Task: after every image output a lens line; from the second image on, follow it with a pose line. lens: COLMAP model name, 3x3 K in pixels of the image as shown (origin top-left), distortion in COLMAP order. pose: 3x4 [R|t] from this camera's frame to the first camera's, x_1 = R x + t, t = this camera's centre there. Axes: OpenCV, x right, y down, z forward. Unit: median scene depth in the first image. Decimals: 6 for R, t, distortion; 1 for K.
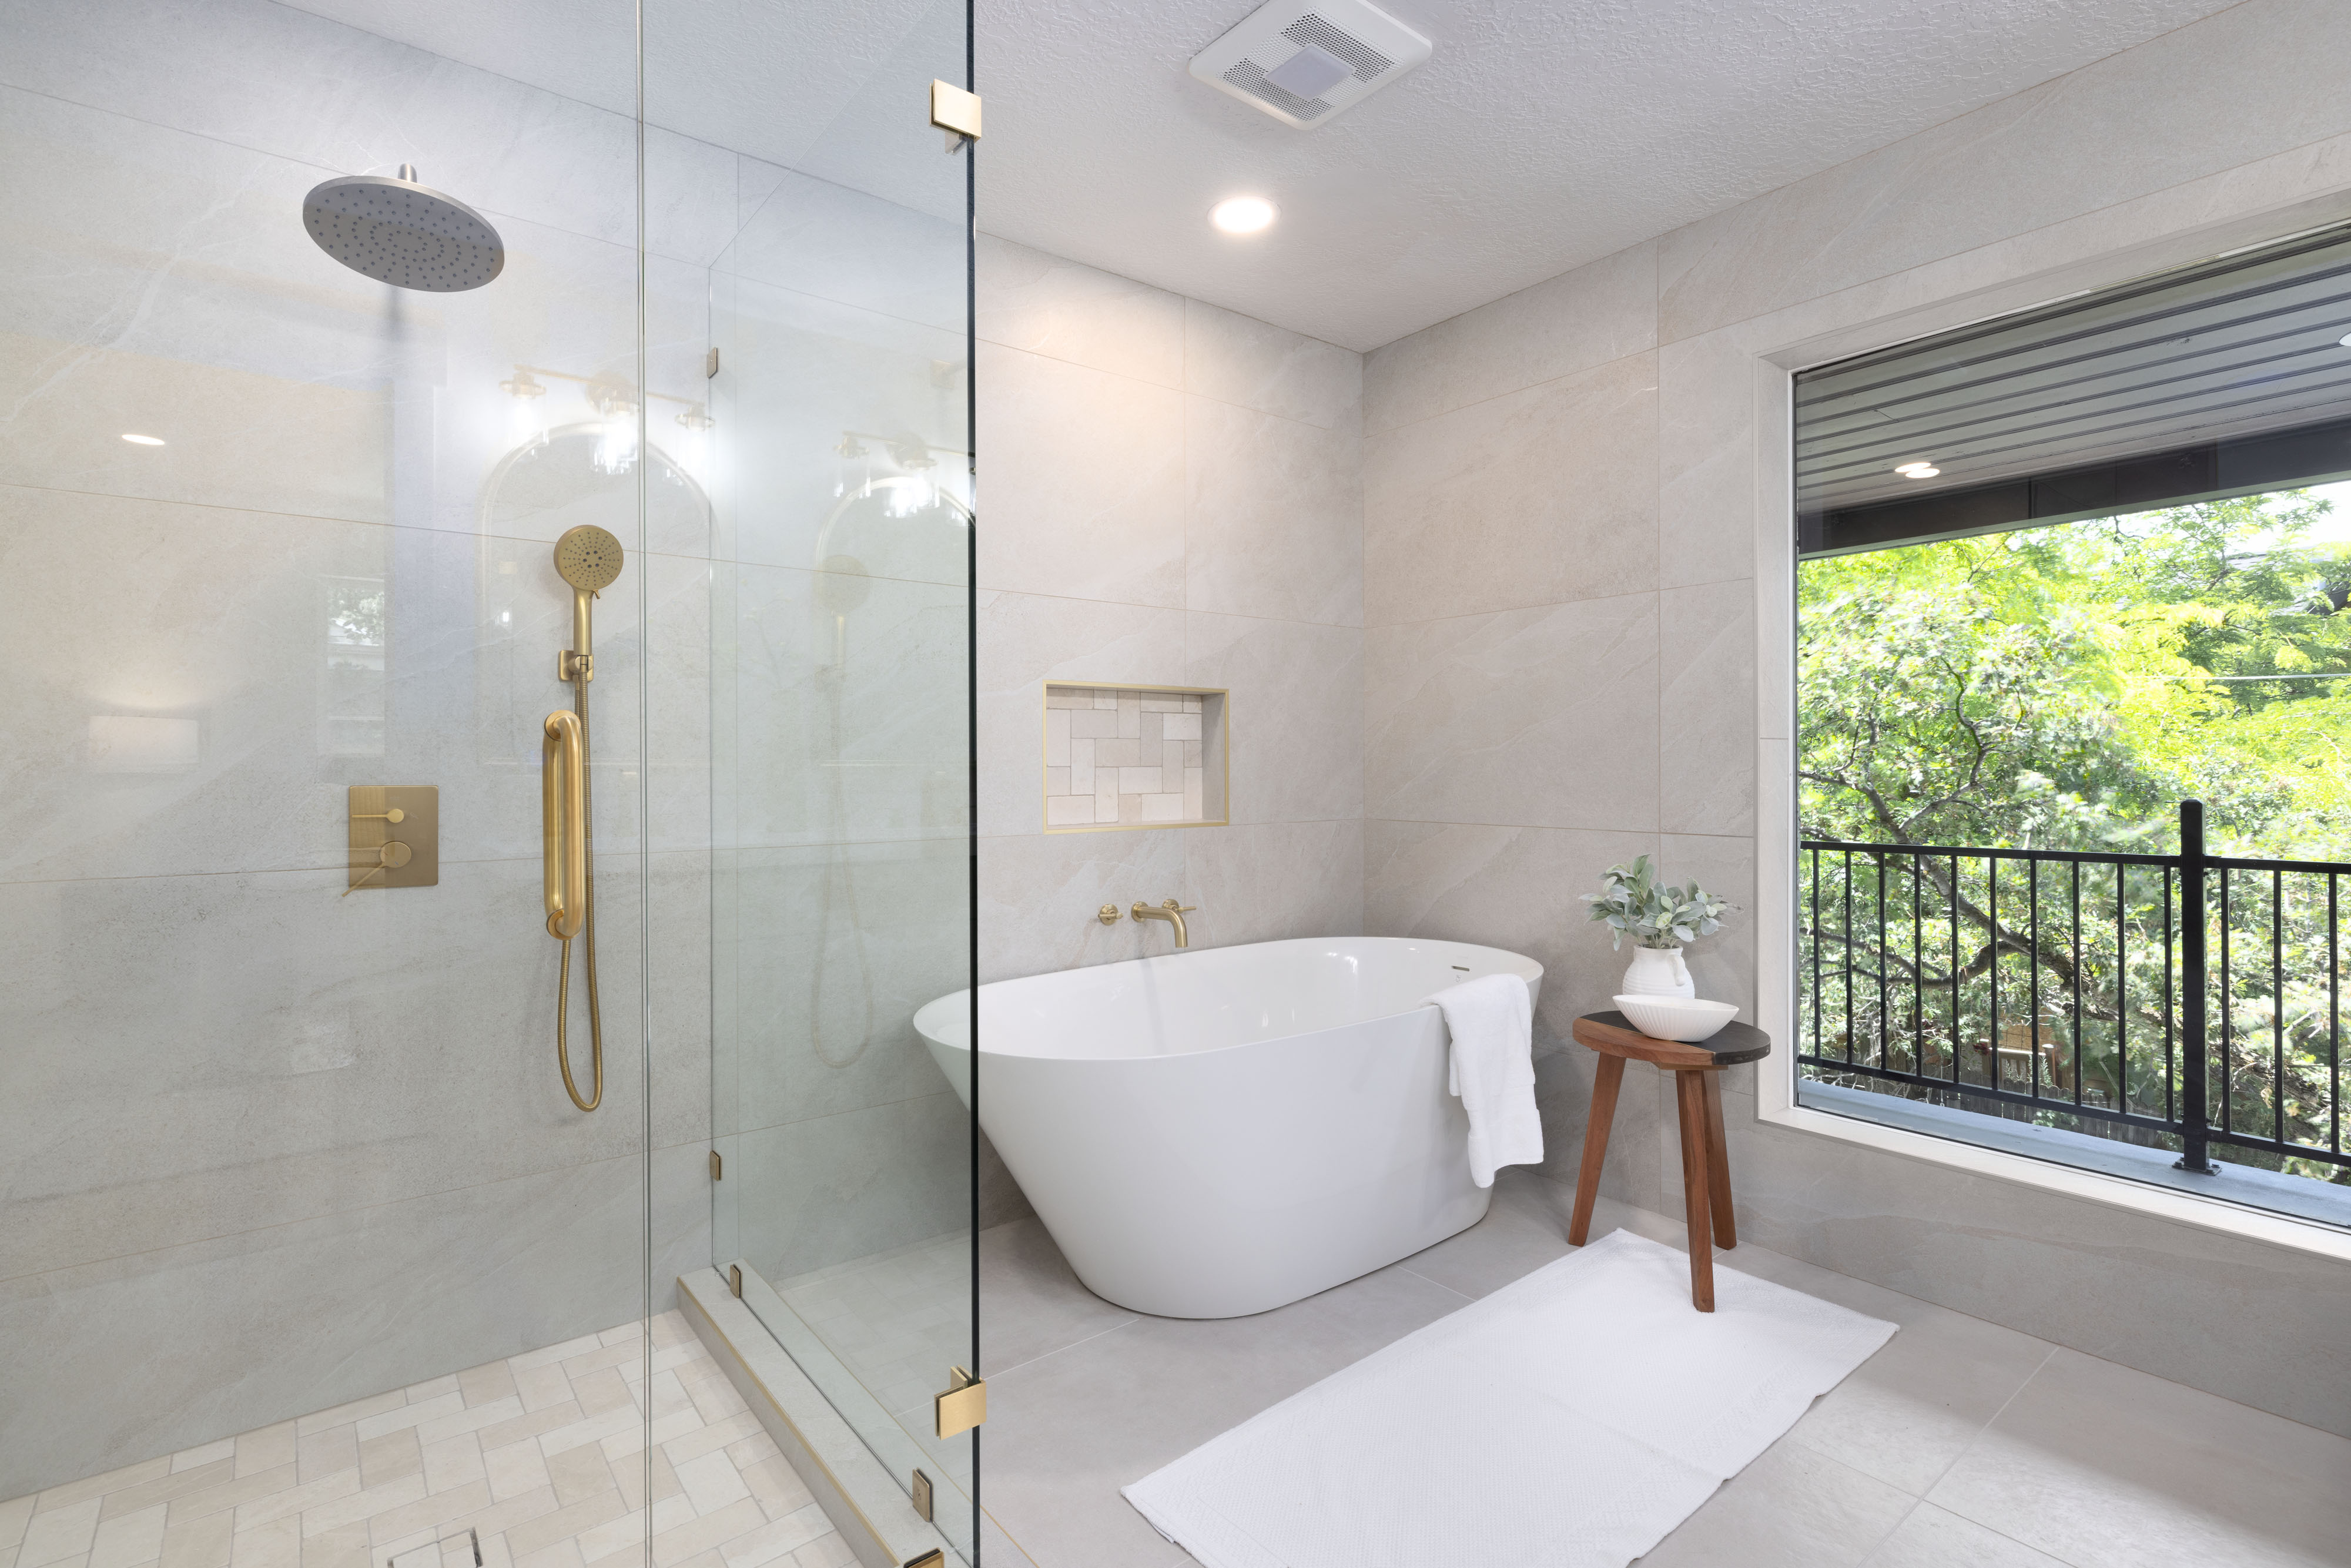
lens RADIAL K [[1118.3, 0, 1175.5], [0, 1118.3, 784.0], [0, 0, 1]] dist [-0.000820, -0.000123]
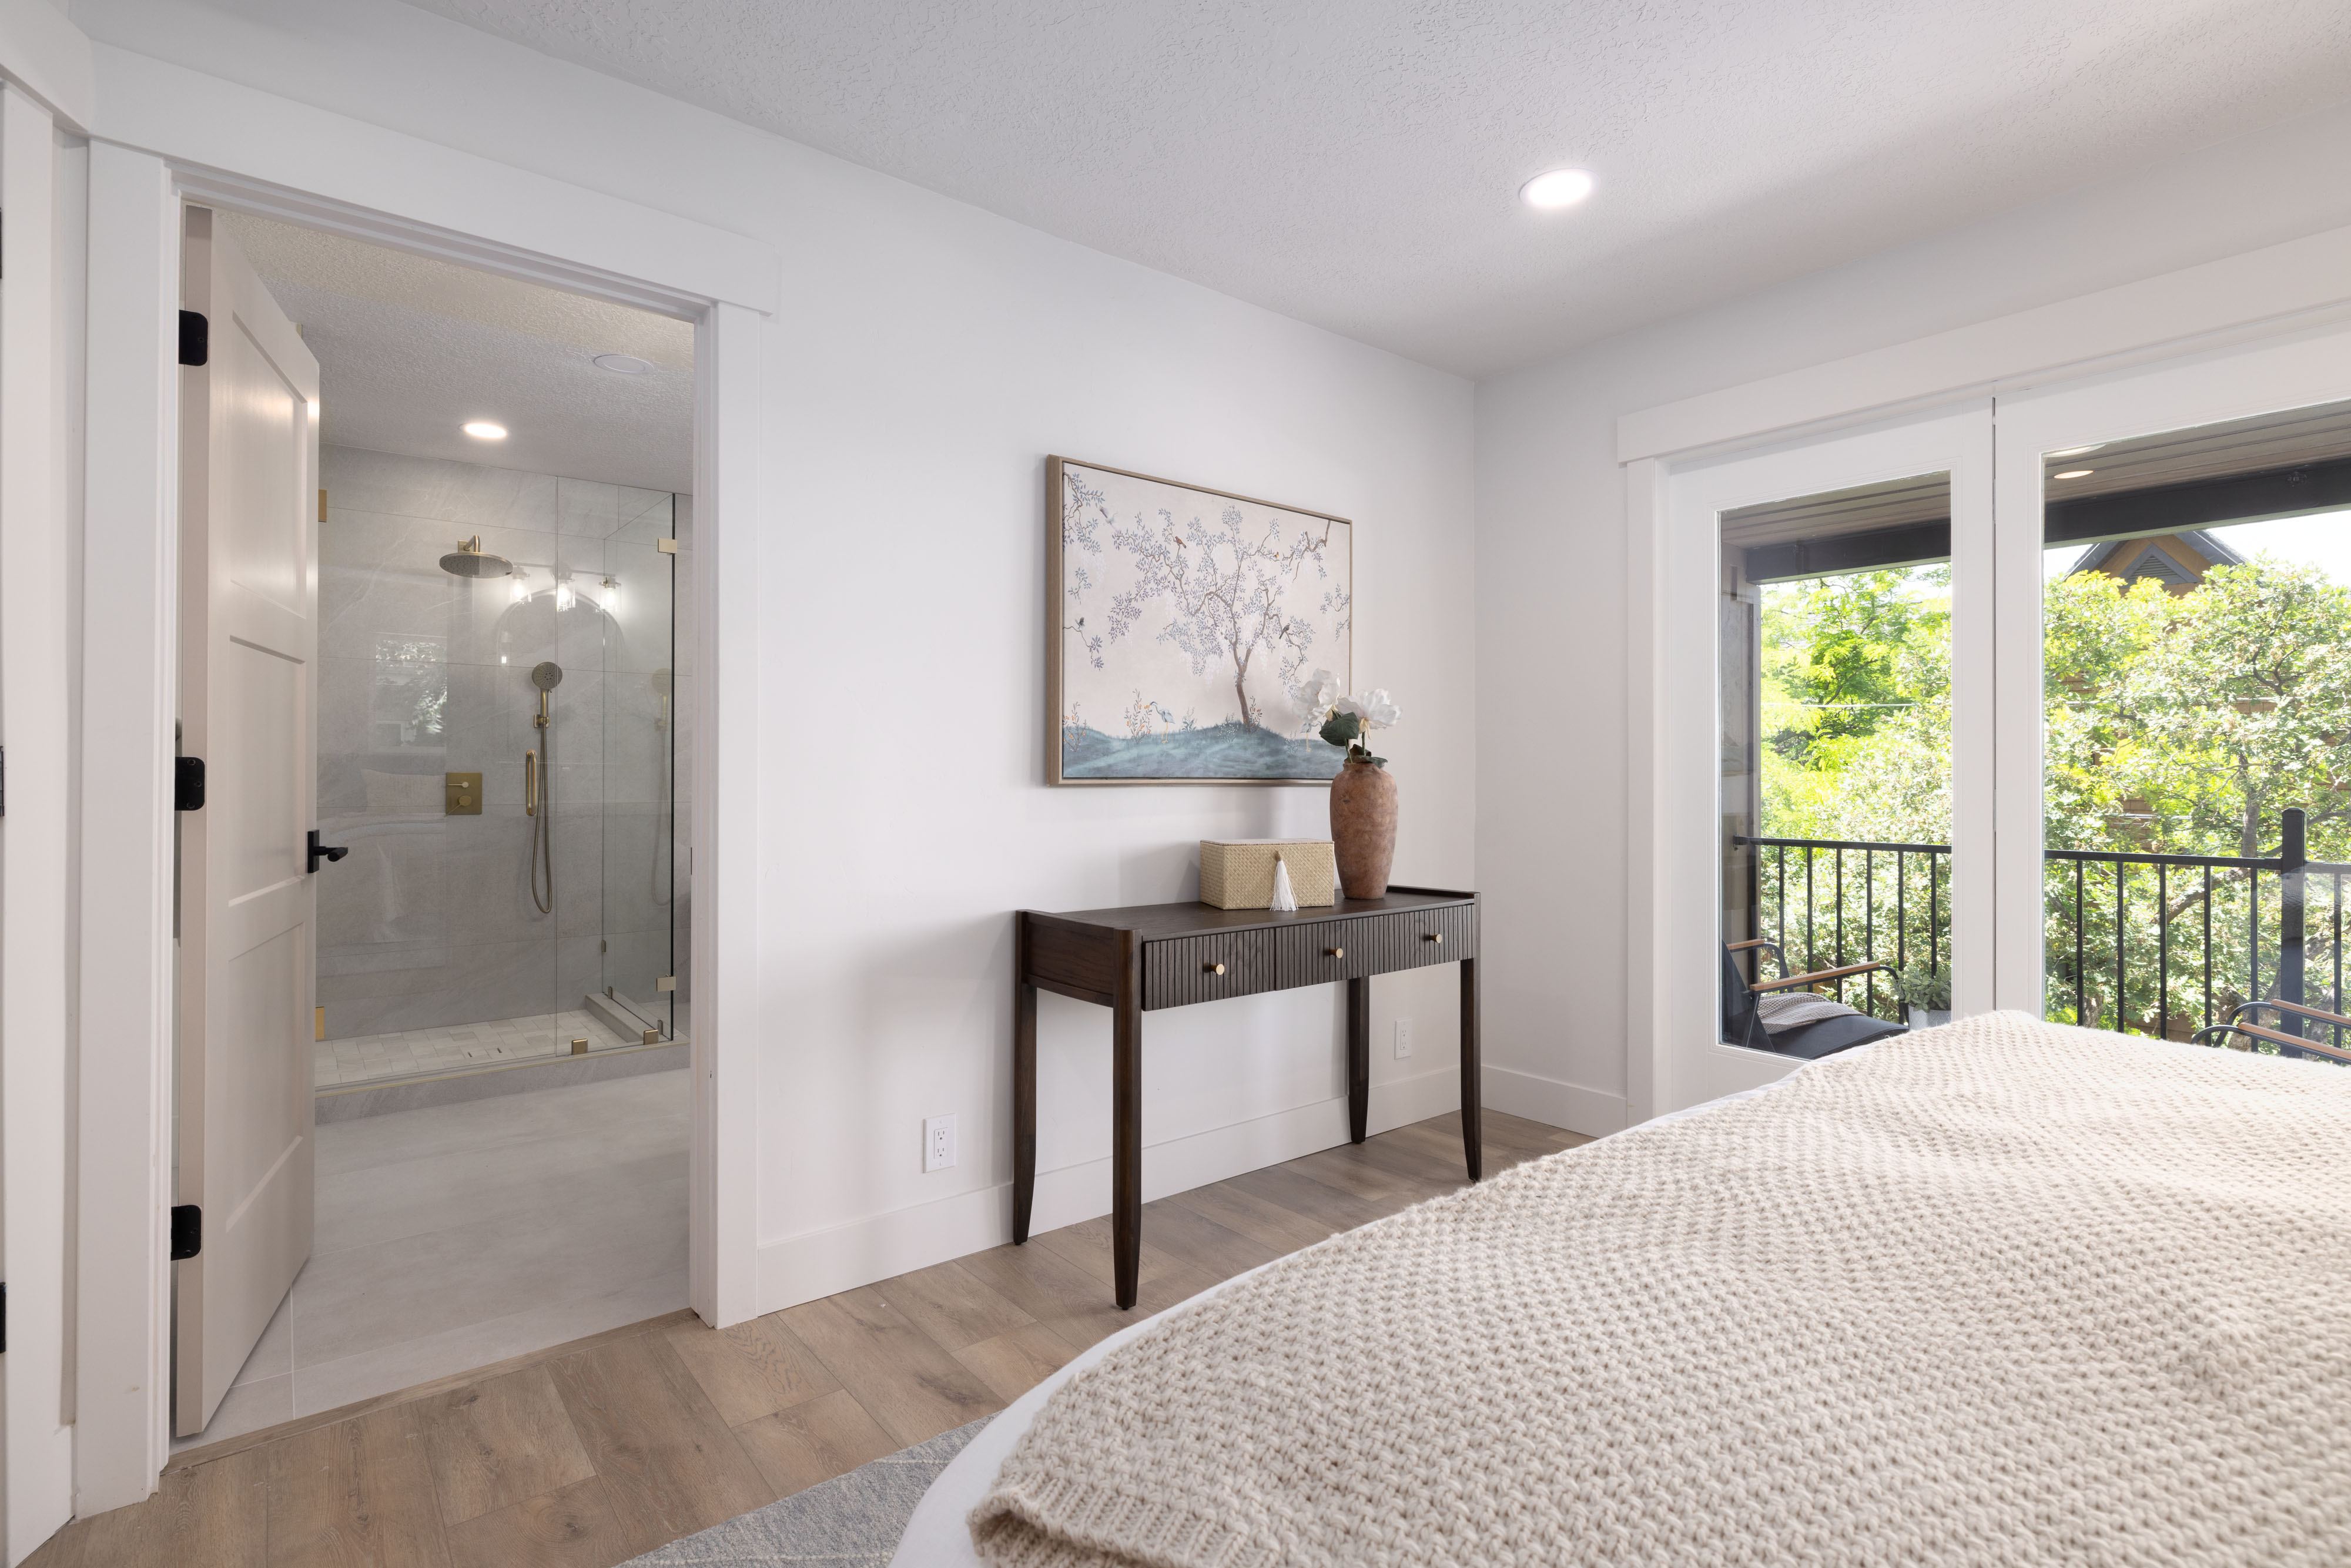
lens RADIAL K [[1118.3, 0, 1175.5], [0, 1118.3, 784.0], [0, 0, 1]] dist [-0.000820, -0.000123]
pose [[0.999918, 0.010074, 0.007913, 0.745598], [-0.010142, 0.999911, 0.008666, -0.009376], [-0.007825, -0.008745, 0.999931, -1.298620]]
